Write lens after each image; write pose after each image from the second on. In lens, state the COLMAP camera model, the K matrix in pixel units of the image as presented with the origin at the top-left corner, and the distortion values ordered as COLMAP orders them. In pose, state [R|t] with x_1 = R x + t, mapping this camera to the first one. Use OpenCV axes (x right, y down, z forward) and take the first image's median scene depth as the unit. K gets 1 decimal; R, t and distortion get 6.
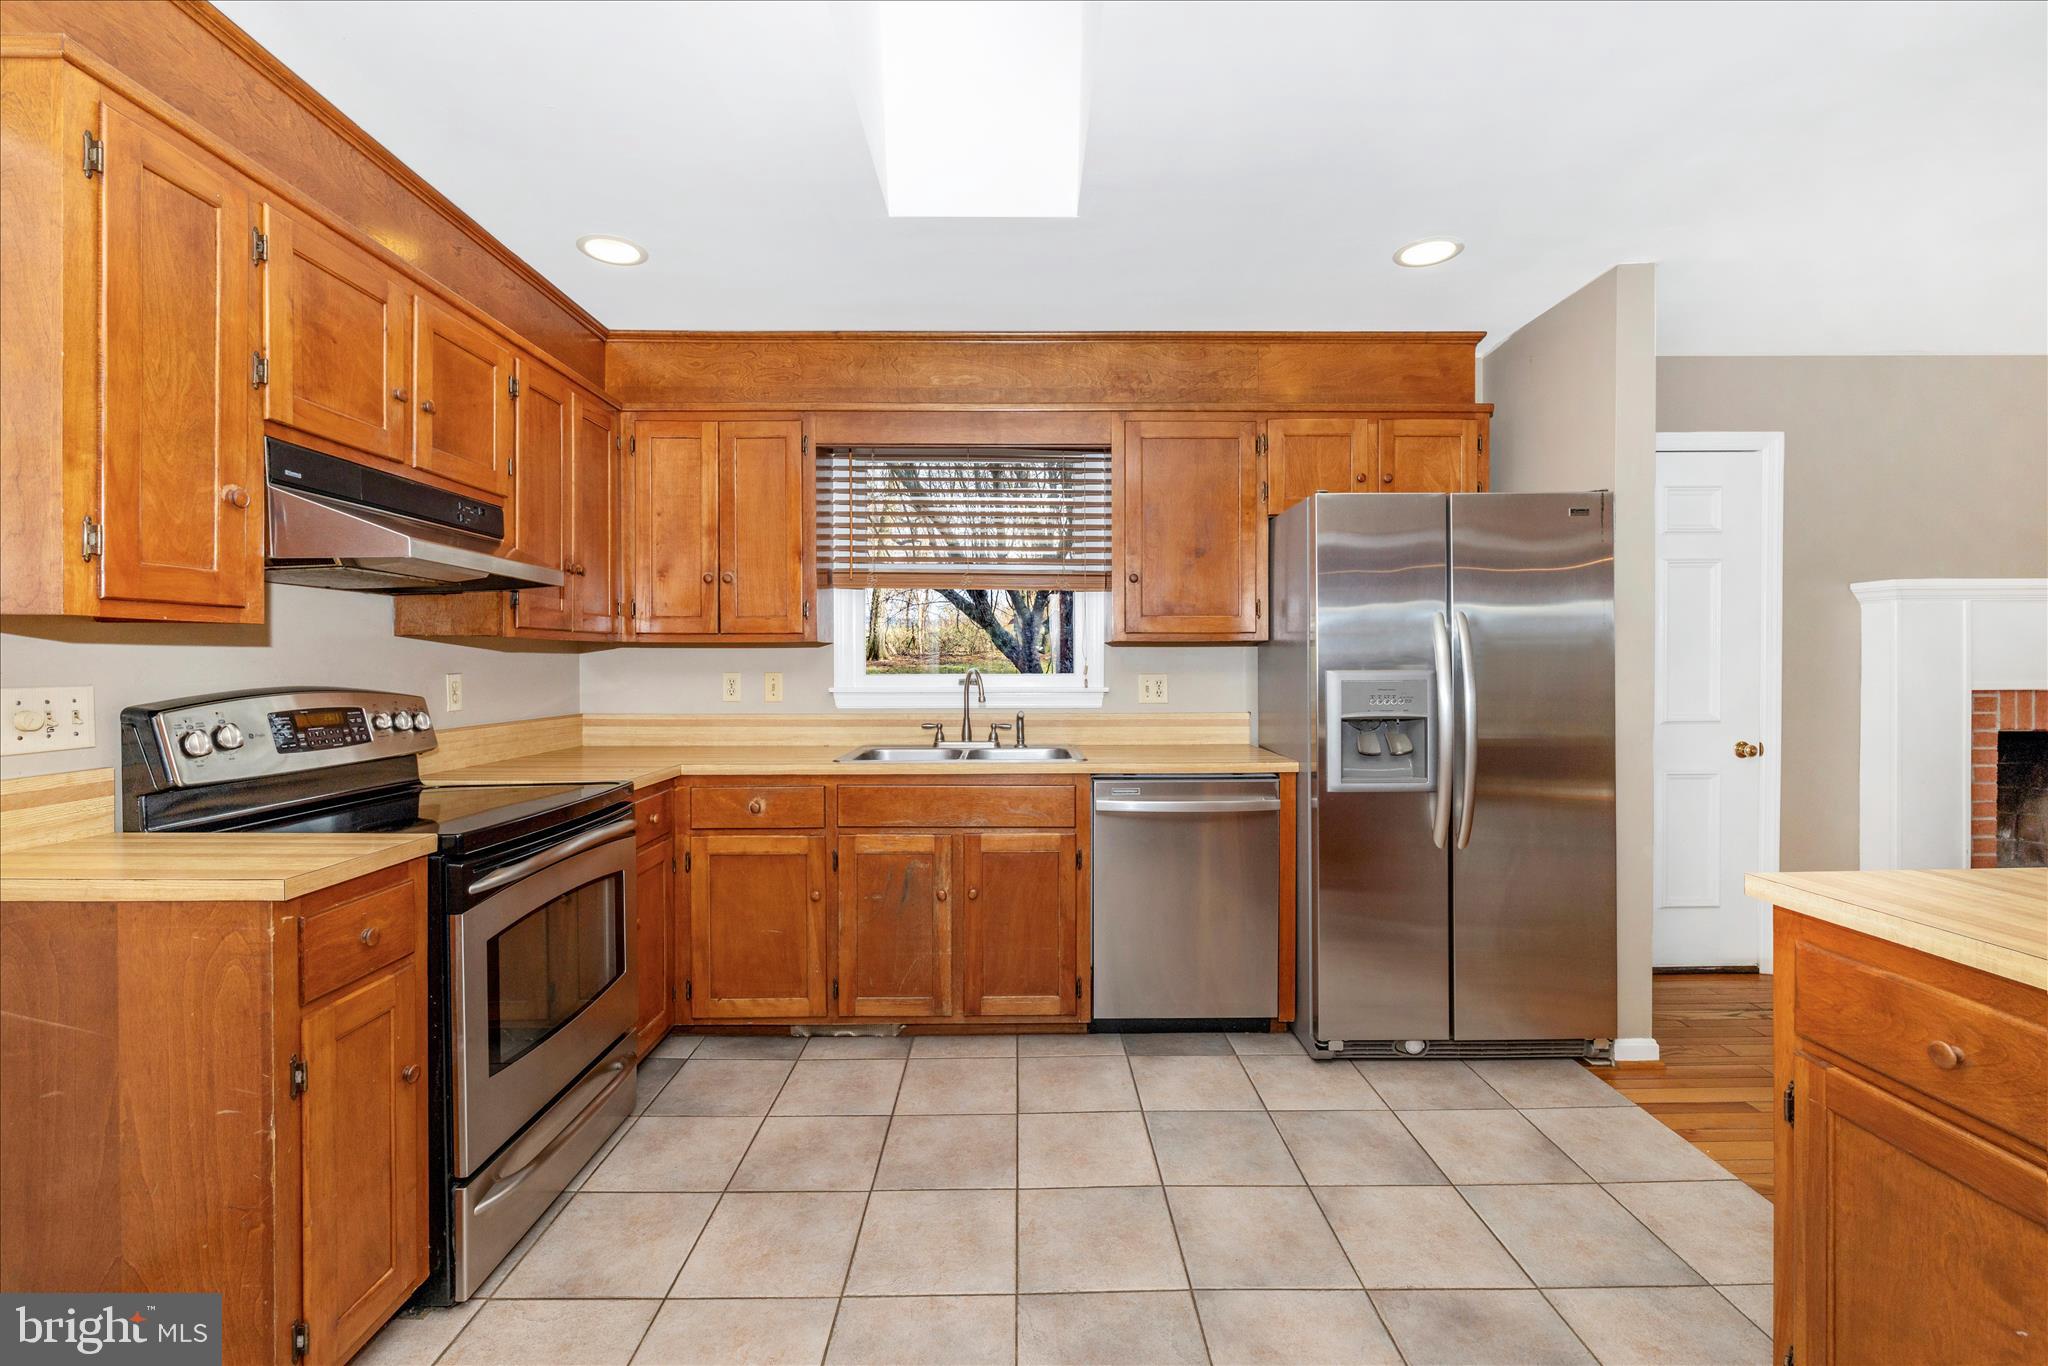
lens RADIAL K [[880.2, 0, 1030.6], [0, 880.2, 667.8], [0, 0, 1]] dist [-0.001425, 0.000097]
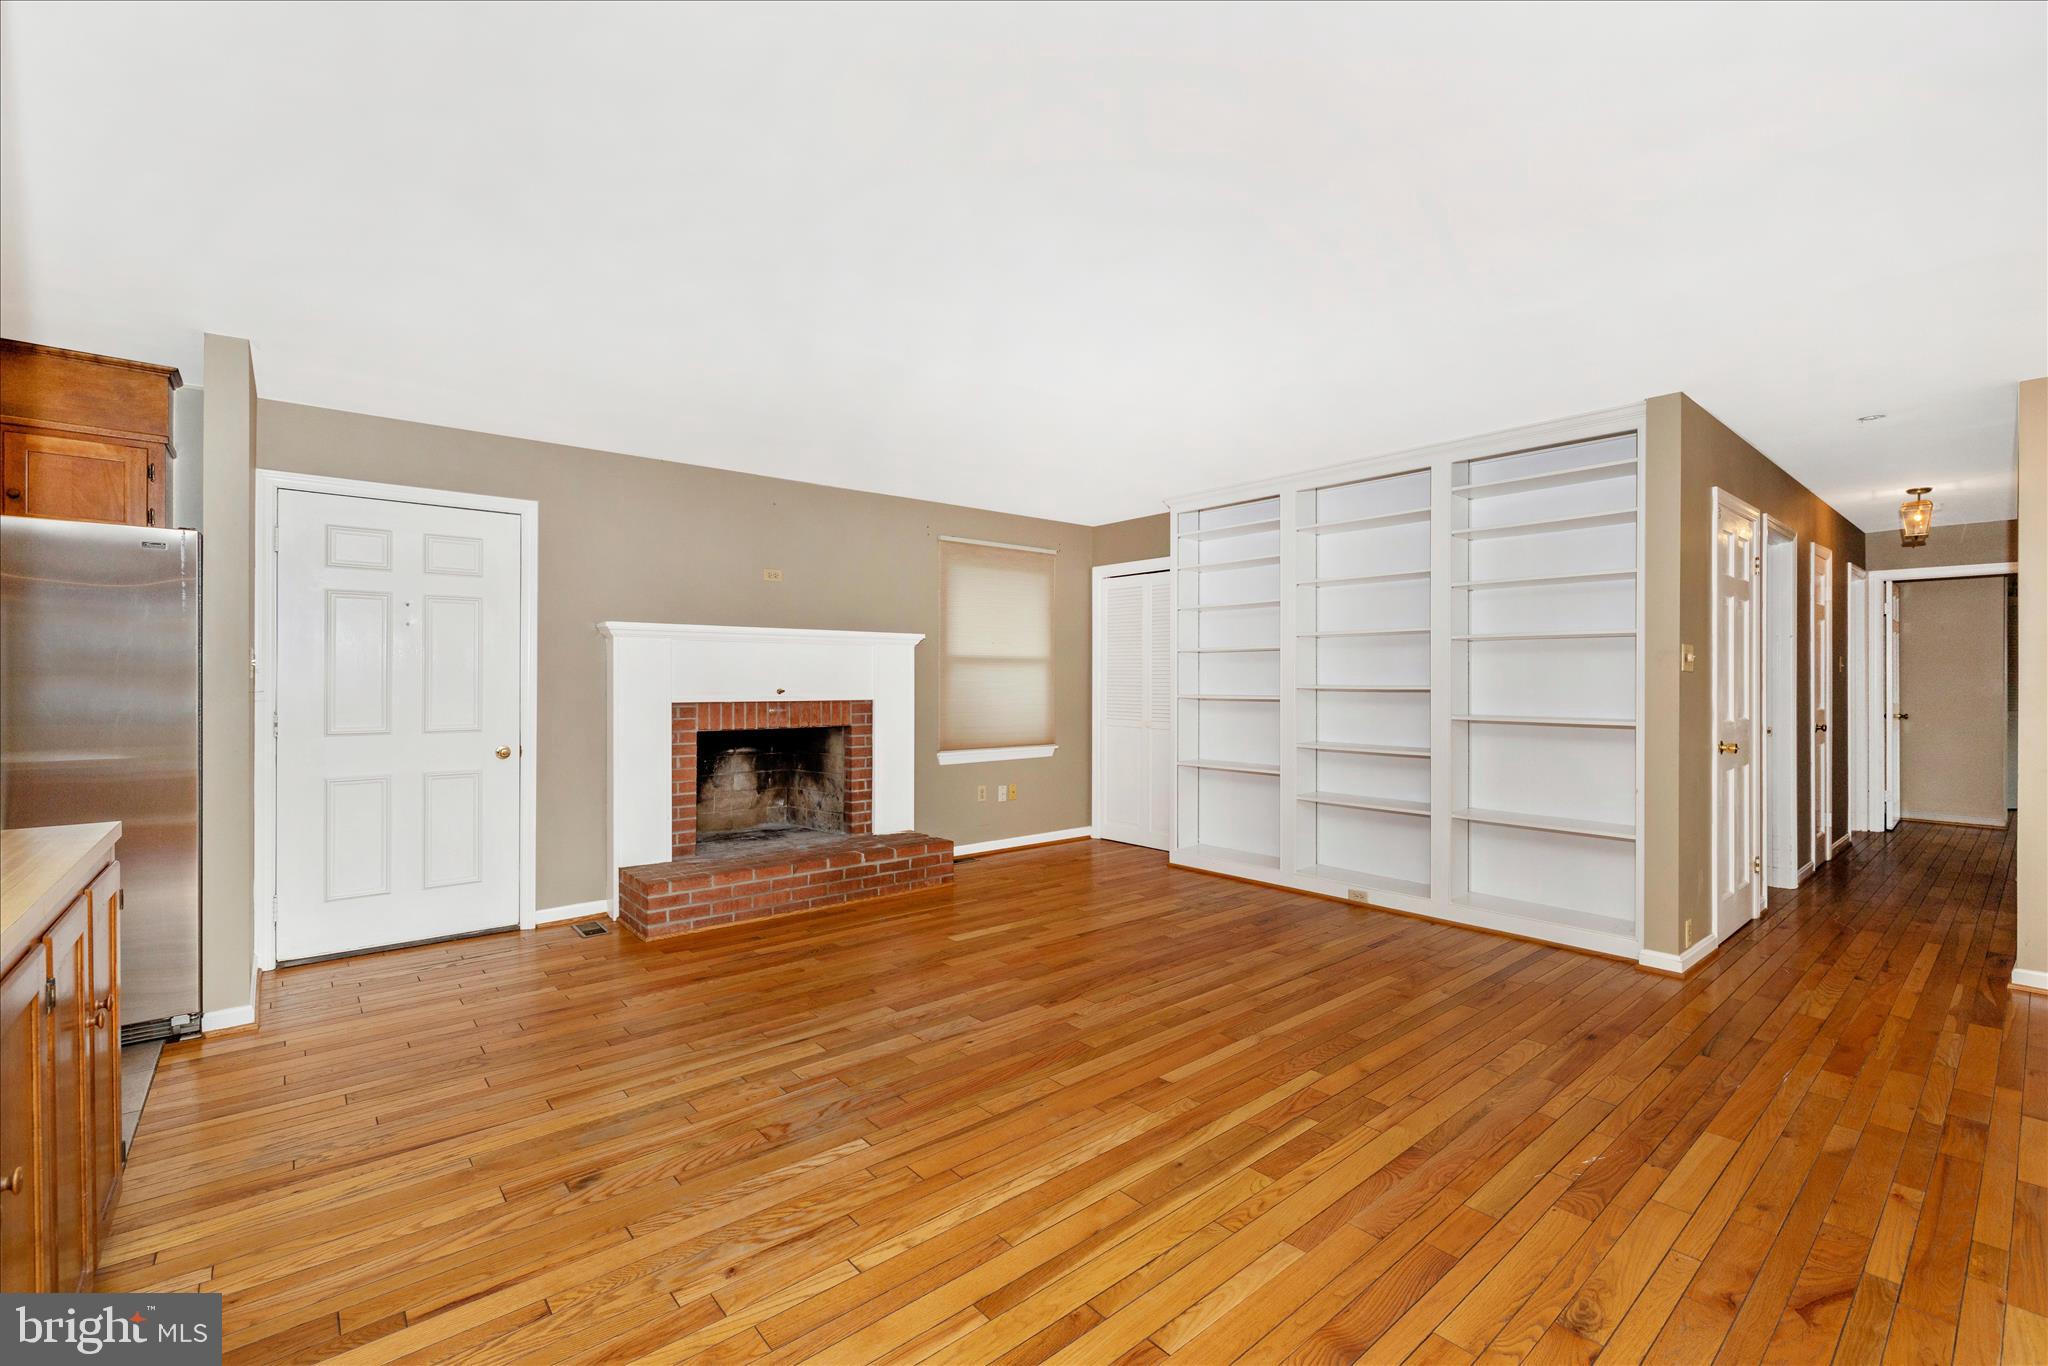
lens RADIAL K [[873.7, 0, 1029.0], [0, 873.7, 680.0], [0, 0, 1]] dist [-0.003501, 0.000308]
pose [[0.768477, 0.005318, 0.639856, 0.721010], [-0.000692, 0.999972, -0.007479, 0.001485], [-0.639877, 0.005305, 0.768459, -0.516395]]
